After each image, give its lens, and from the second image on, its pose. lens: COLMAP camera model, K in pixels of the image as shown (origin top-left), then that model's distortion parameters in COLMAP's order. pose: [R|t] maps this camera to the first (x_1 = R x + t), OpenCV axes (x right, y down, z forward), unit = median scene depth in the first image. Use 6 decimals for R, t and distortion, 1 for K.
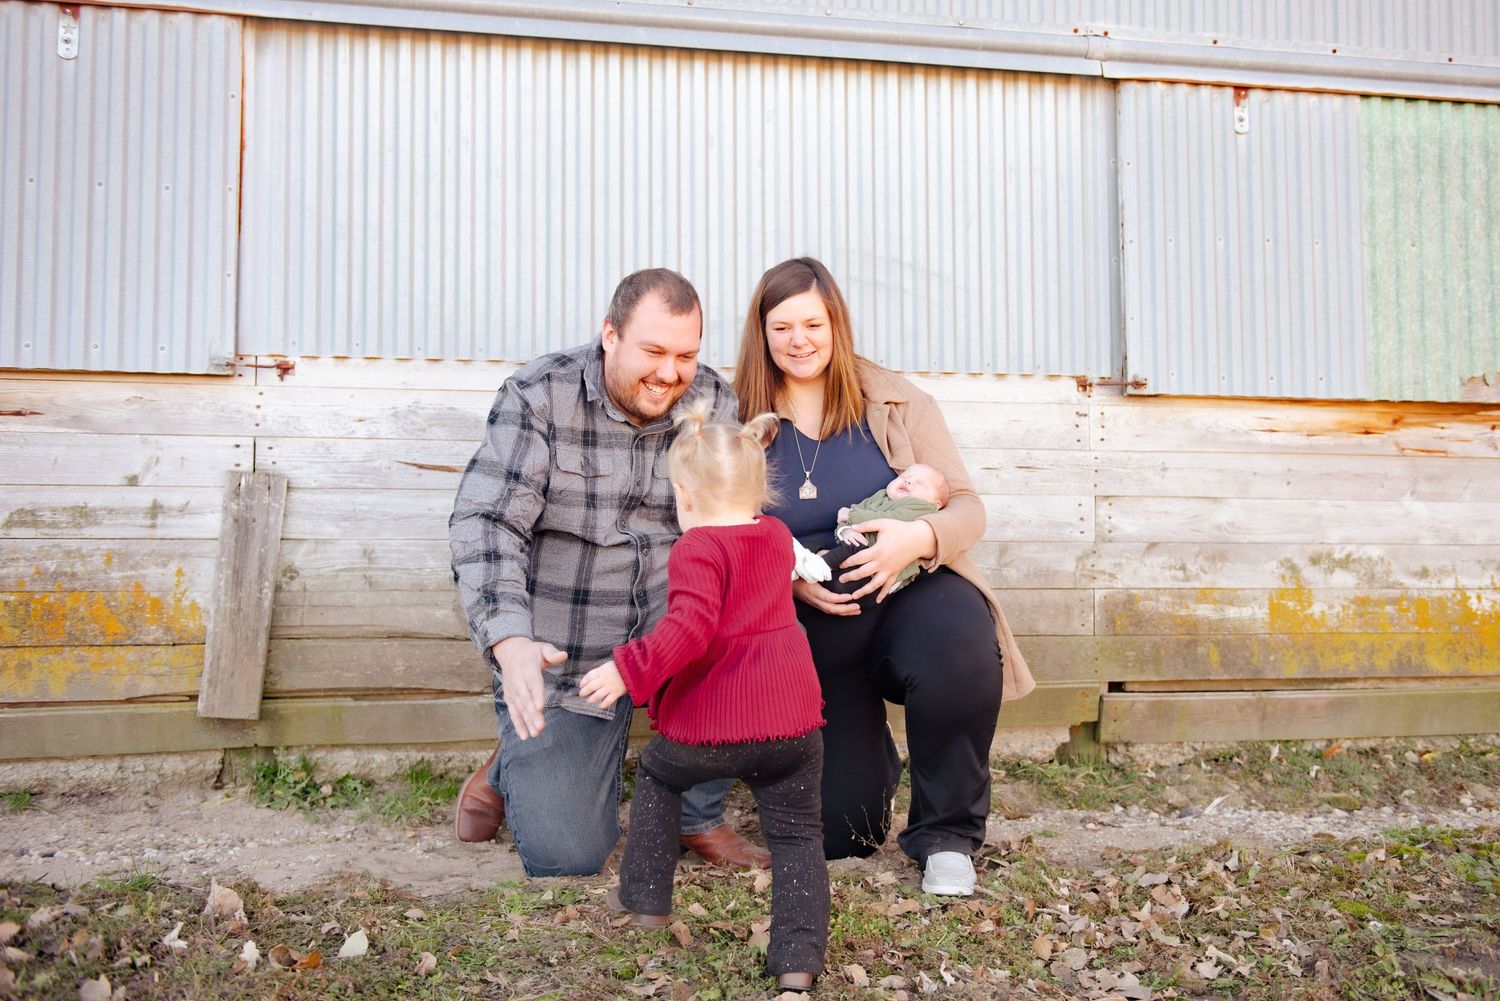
lens RADIAL K [[1468.7, 0, 792.5], [0, 1468.7, 477.4], [0, 0, 1]] dist [0.014833, 0.000000]
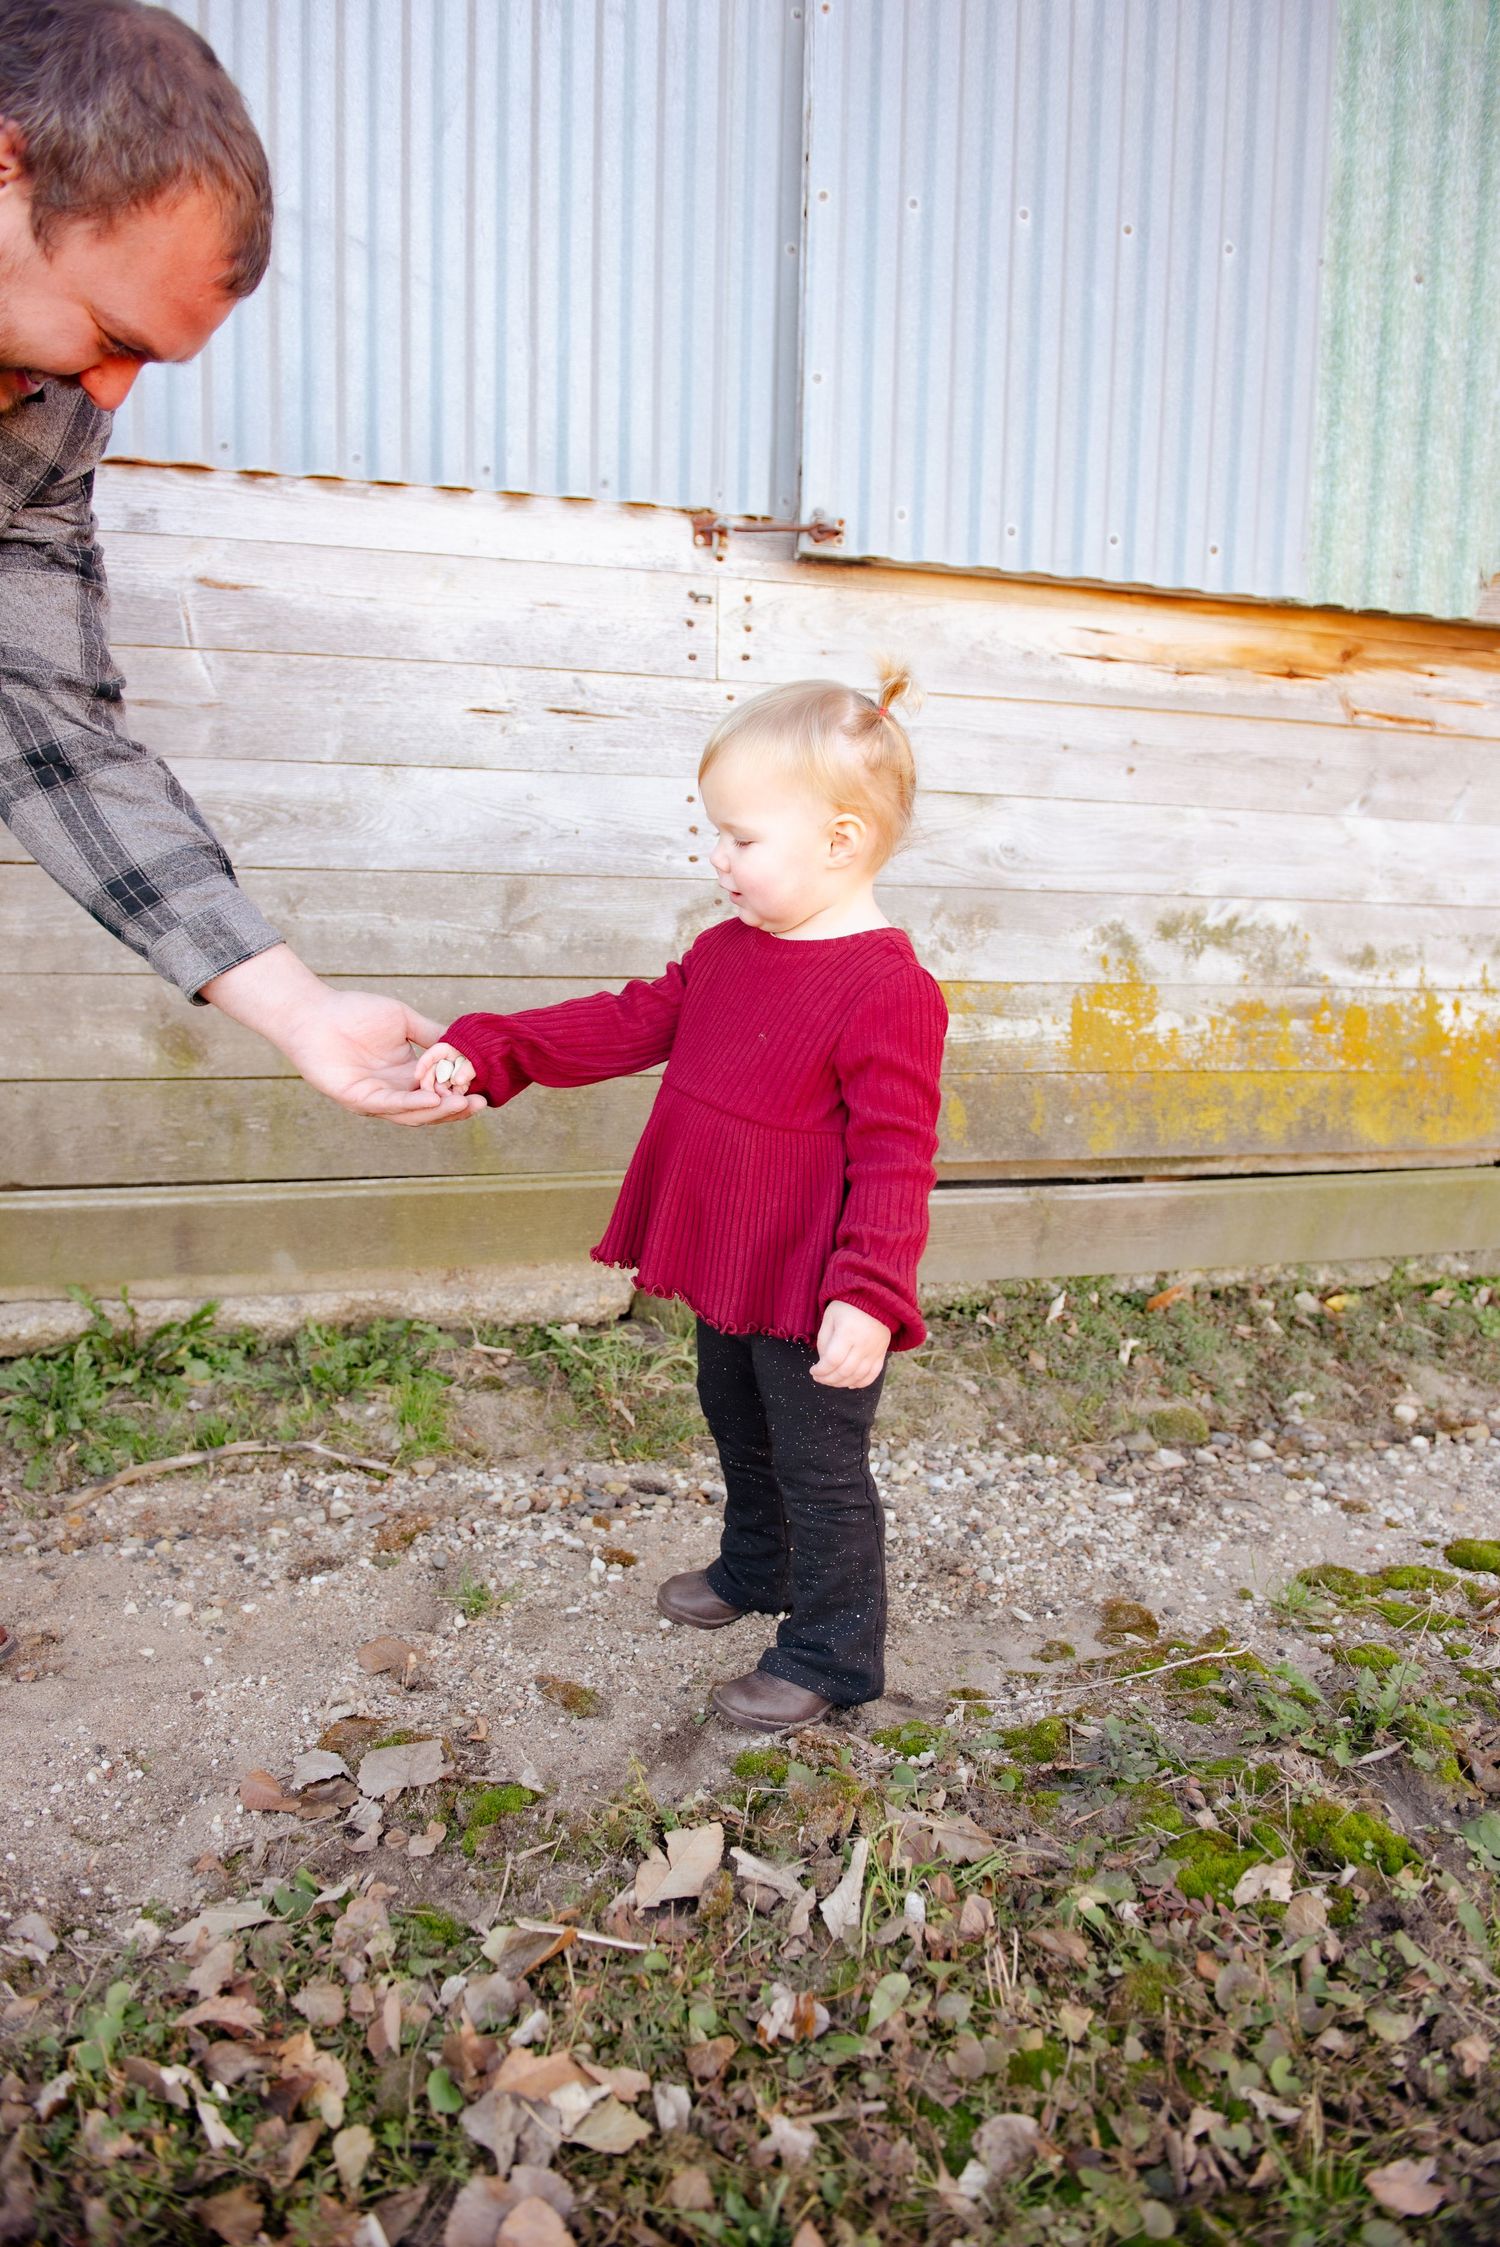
lens RADIAL K [[1484.6, 0, 731.8], [0, 1484.6, 1126.0], [0, 0, 1]] dist [-0.056960, 0.005128]
pose [[0.997703, 0.016501, 0.065704, 0.179016], [-0.030719, 0.974635, 0.221682, 0.015107], [-0.060379, -0.223191, 0.972903, 0.517437]]
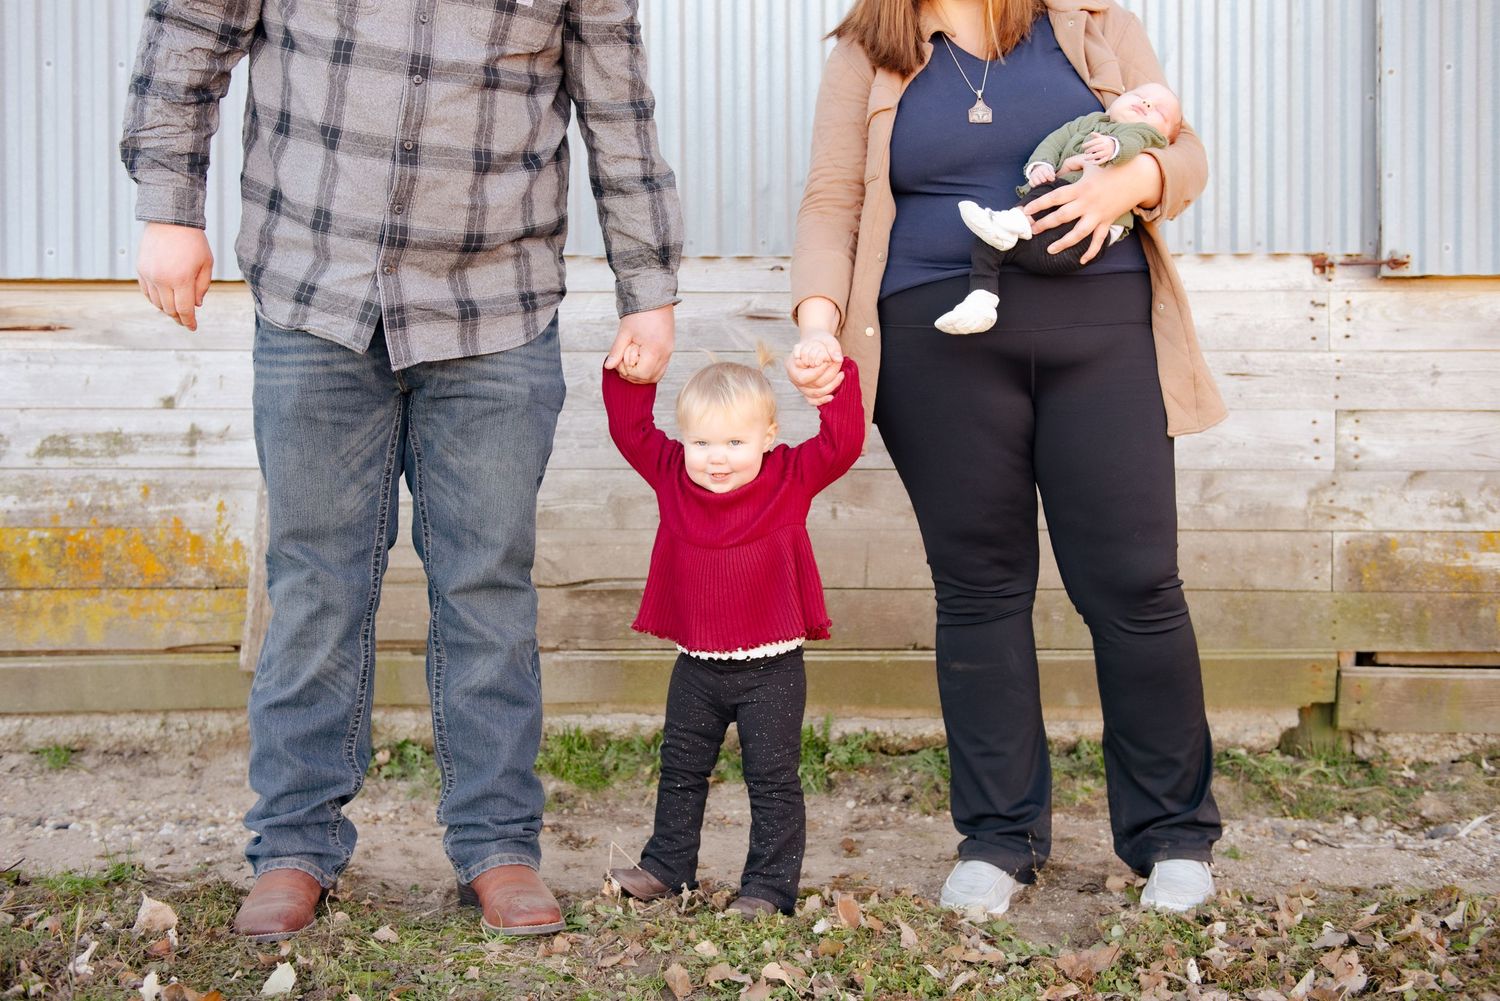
lens RADIAL K [[1740.4, 0, 742.5], [0, 1740.4, 443.0], [0, 0, 1]] dist [0.046470, 0.000000]
pose [[0.976389, 0.001917, -0.216010, 0.100897], [0.011383, 0.998115, 0.060310, -0.028941], [0.215719, -0.061345, 0.974527, 0.043078]]
